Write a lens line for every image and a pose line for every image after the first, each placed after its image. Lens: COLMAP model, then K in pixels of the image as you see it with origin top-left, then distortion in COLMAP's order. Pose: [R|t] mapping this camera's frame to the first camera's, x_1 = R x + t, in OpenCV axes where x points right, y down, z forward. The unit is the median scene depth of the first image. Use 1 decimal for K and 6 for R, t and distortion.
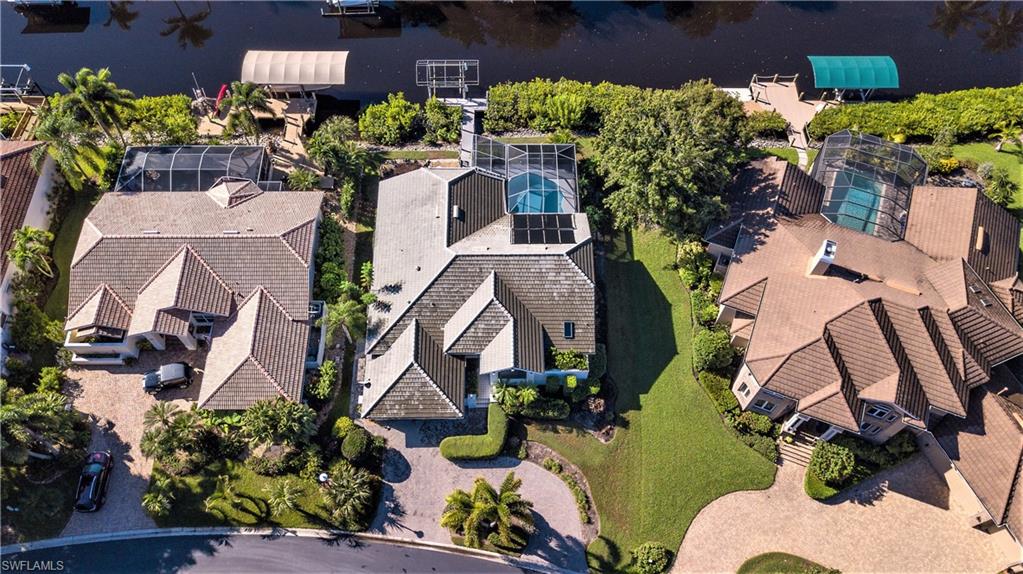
lens RADIAL K [[815.4, 0, 511.5], [0, 815.4, 287.0], [0, 0, 1]] dist [0.007352, -0.001461]
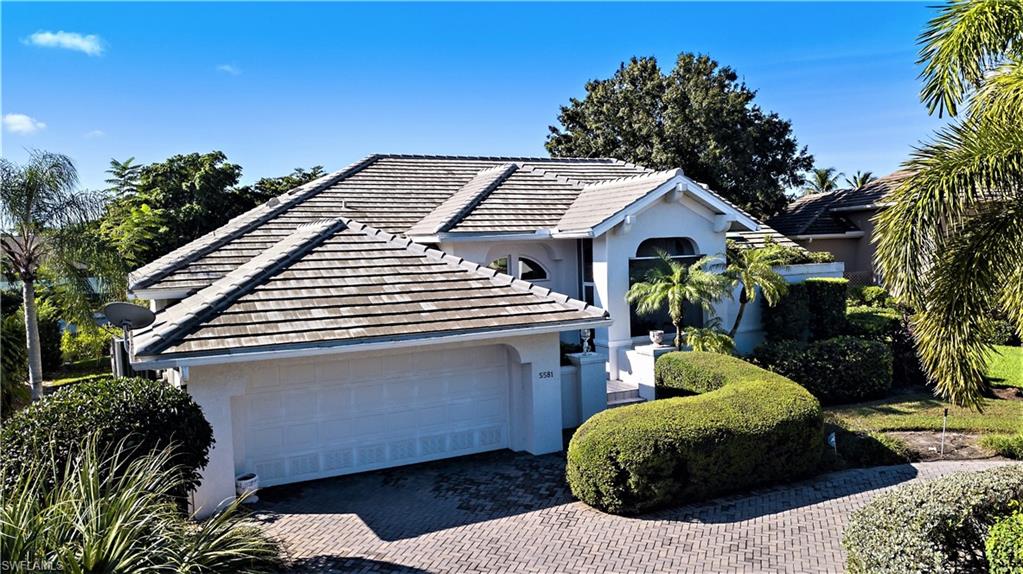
lens RADIAL K [[815.4, 0, 511.5], [0, 815.4, 287.0], [0, 0, 1]] dist [0.007352, -0.001461]
pose [[0.900476, -0.072198, 0.428870, -0.181696], [0.402573, 0.511485, -0.759156, 0.314714], [-0.164551, 0.856254, 0.489645, 0.872817]]
